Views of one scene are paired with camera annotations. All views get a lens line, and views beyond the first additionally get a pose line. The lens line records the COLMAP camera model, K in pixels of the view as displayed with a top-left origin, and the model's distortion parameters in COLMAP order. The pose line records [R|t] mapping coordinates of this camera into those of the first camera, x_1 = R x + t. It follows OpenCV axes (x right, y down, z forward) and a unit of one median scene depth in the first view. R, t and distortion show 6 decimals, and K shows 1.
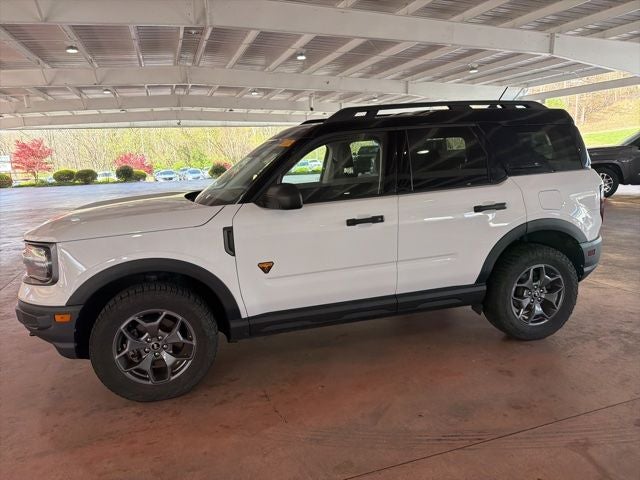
lens RADIAL K [[454.1, 0, 315.5], [0, 454.1, 236.5], [0, 0, 1]] dist [0.022486, -0.031124]
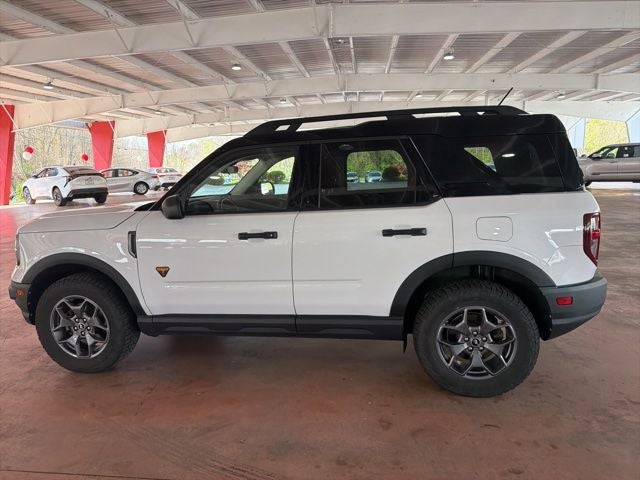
lens RADIAL K [[454.1, 0, 316.1], [0, 454.1, 234.6], [0, 0, 1]] dist [0.022486, -0.031124]
pose [[0.908713, 0.079635, -0.409754, 0.542011], [-0.082813, 0.996515, 0.010015, -0.049595], [0.409124, 0.024832, 0.912141, 0.128204]]
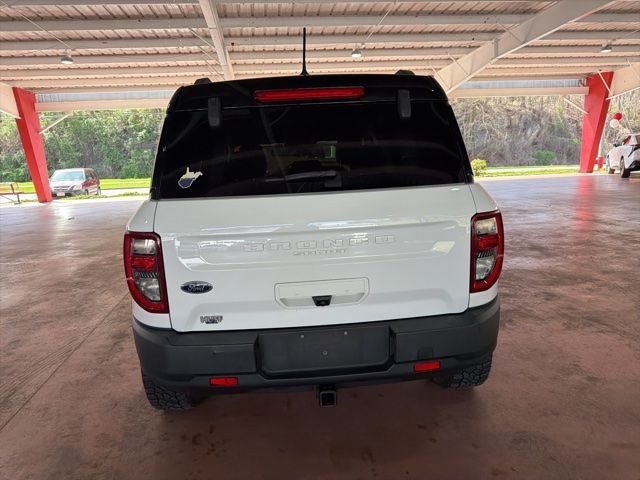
lens RADIAL K [[454.1, 0, 316.6], [0, 454.1, 242.0], [0, 0, 1]] dist [0.022486, -0.031124]
pose [[-0.190897, 0.234925, -0.953084, 1.136315], [-0.125250, 0.957174, 0.261020, -0.276636], [0.973587, 0.169201, -0.153297, 1.337581]]
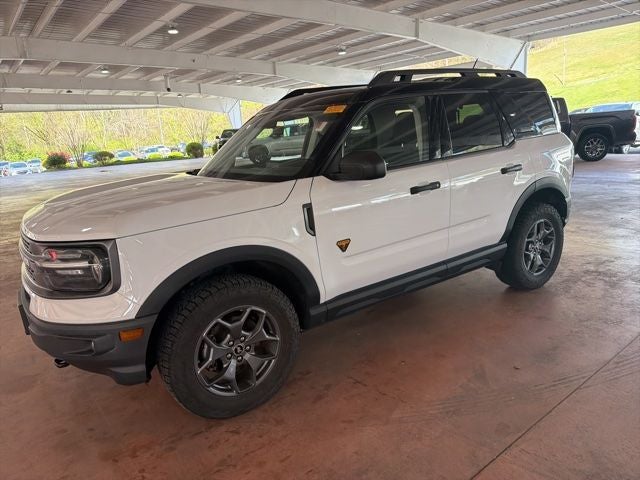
lens RADIAL K [[454.1, 0, 317.2], [0, 454.1, 239.7], [0, 0, 1]] dist [0.022486, -0.031124]
pose [[0.942158, -0.100535, 0.319737, -0.371170], [0.088275, 0.994704, 0.052650, 0.003634], [-0.323337, -0.021379, 0.946042, 0.124953]]
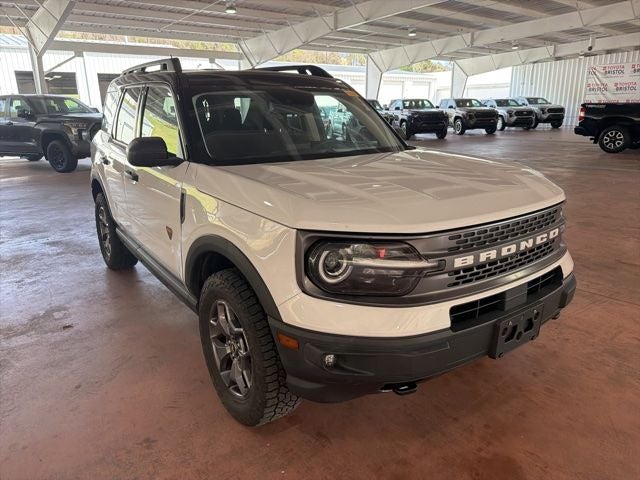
lens RADIAL K [[454.1, 0, 315.2], [0, 454.1, 240.1], [0, 0, 1]] dist [0.022486, -0.031124]
pose [[-0.351731, -0.220156, 0.909844, -0.991172], [0.198764, 0.932224, 0.302410, -0.203109], [-0.914756, 0.287211, -0.284133, 1.330724]]
